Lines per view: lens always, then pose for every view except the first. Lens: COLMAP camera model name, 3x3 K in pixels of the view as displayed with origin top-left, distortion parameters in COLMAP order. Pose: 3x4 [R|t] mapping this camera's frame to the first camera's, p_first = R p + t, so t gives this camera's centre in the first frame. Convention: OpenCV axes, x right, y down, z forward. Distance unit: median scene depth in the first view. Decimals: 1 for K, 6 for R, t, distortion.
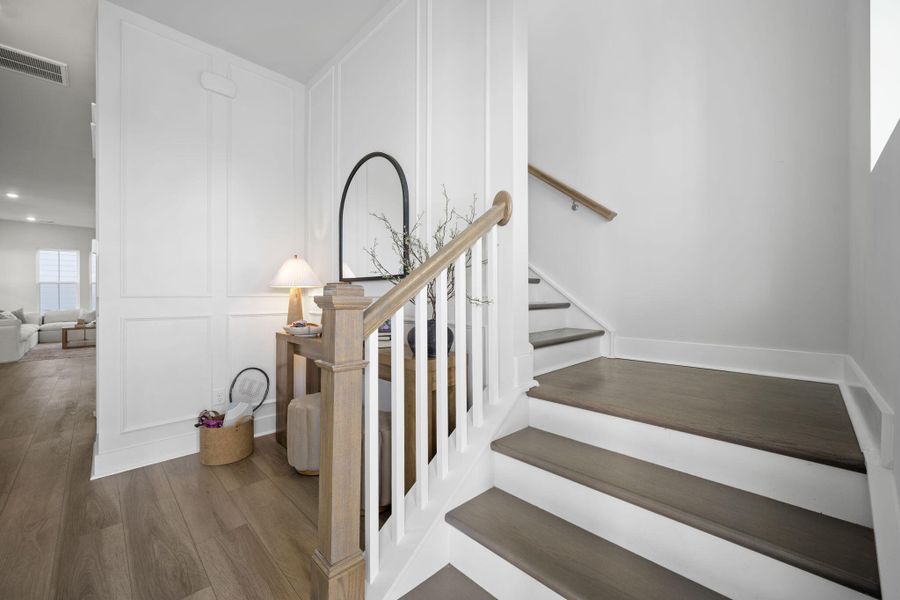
lens RADIAL K [[356.1, 0, 452.4], [0, 356.1, 294.2], [0, 0, 1]] dist [-0.000311, -0.000142]
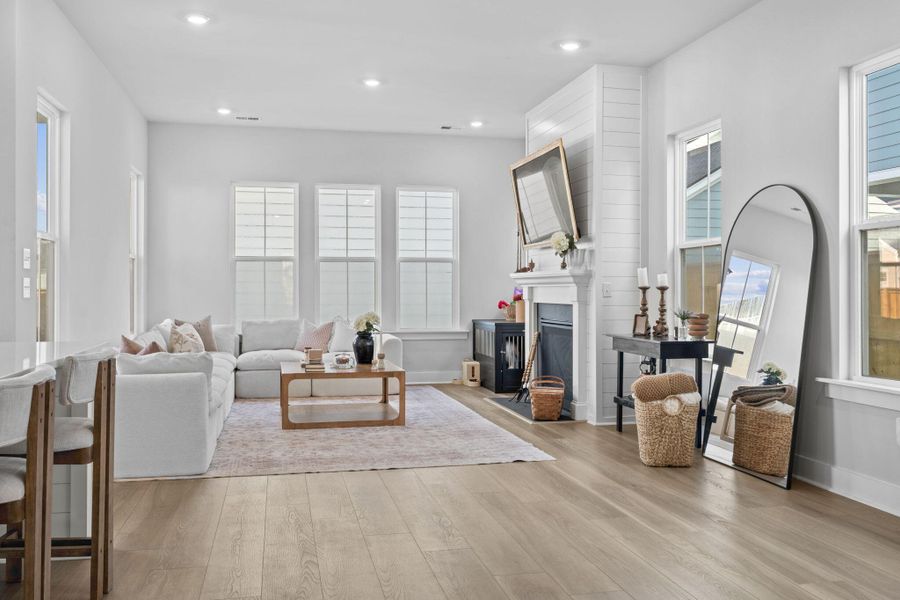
lens RADIAL K [[777.7, 0, 447.3], [0, 777.7, 285.1], [0, 0, 1]] dist [-0.002491, -0.001780]
pose [[0.840311, -0.001593, -0.542102, -0.431448], [-0.001718, 0.999983, -0.005602, 0.005202], [0.542101, 0.005639, 0.840294, 0.343686]]
